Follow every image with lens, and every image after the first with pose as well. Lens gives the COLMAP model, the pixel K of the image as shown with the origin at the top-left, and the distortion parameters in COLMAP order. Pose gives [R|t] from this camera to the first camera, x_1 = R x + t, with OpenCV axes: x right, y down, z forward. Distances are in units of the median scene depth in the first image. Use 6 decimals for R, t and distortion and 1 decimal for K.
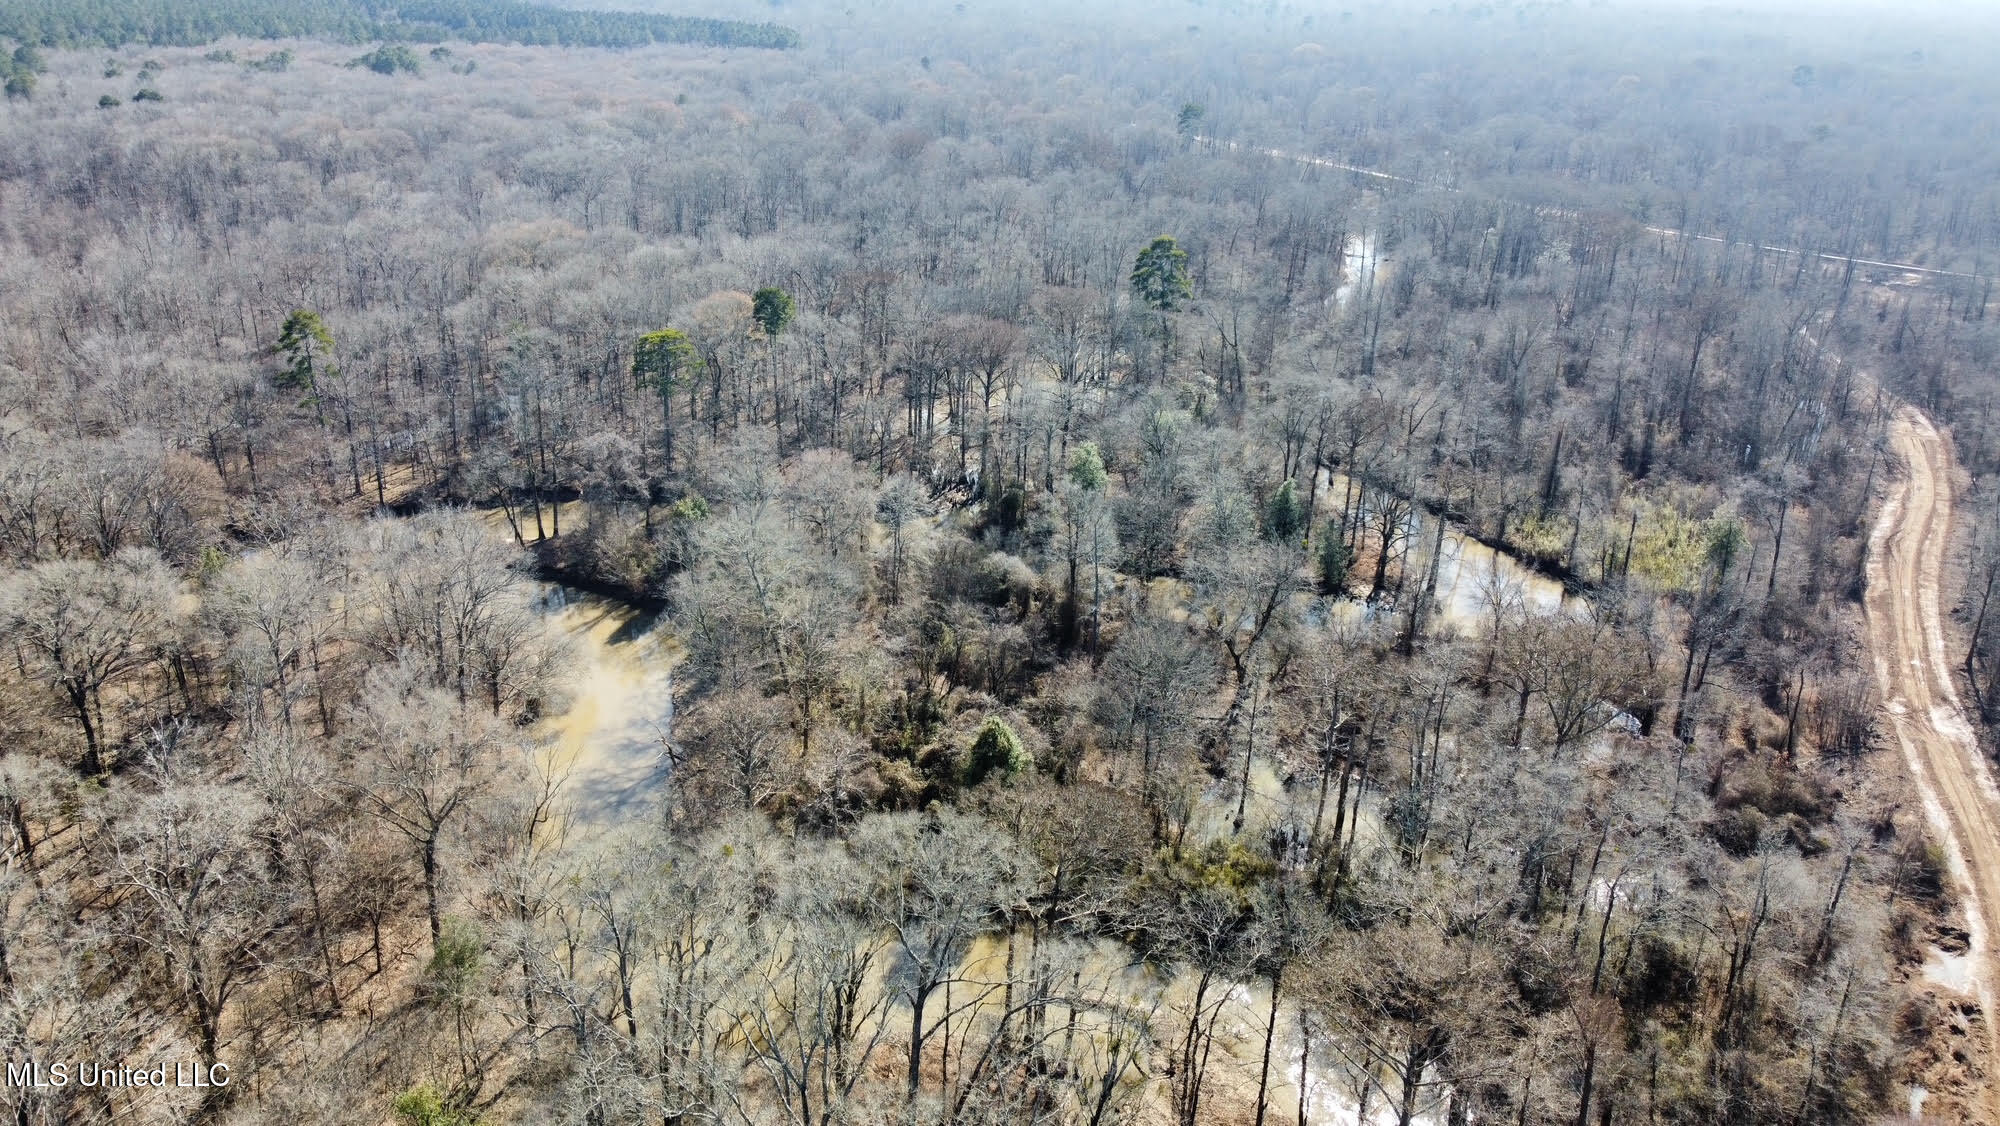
lens RADIAL K [[1511.6, 0, 991.7], [0, 1511.6, 569.7], [0, 0, 1]] dist [0.007433, -0.011244]
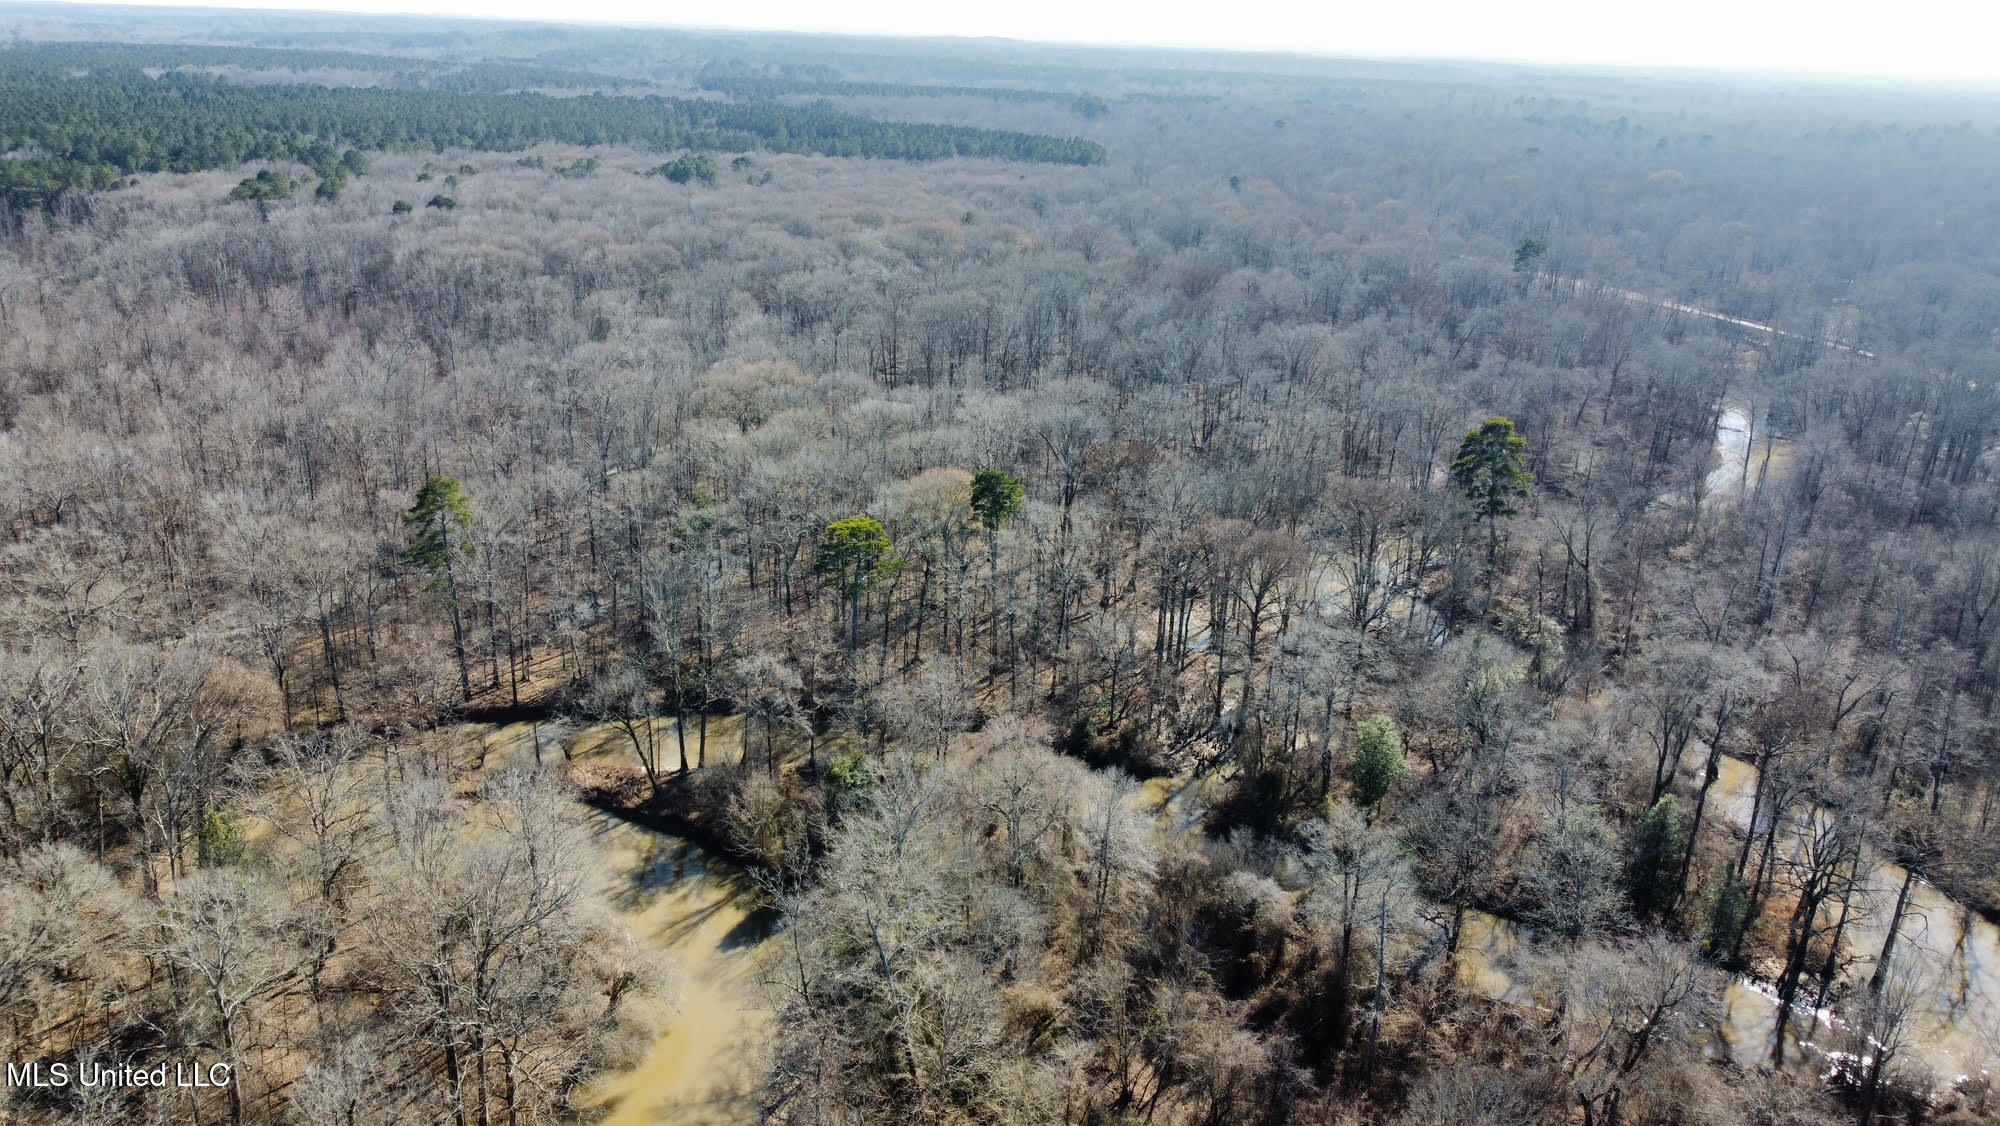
lens RADIAL K [[1511.6, 0, 991.7], [0, 1511.6, 569.7], [0, 0, 1]] dist [0.007433, -0.011244]
pose [[0.979337, 0.071761, -0.189073, 0.005999], [-0.084070, 0.994776, -0.057896, -0.052579], [0.183931, 0.072595, 0.980255, 0.125078]]
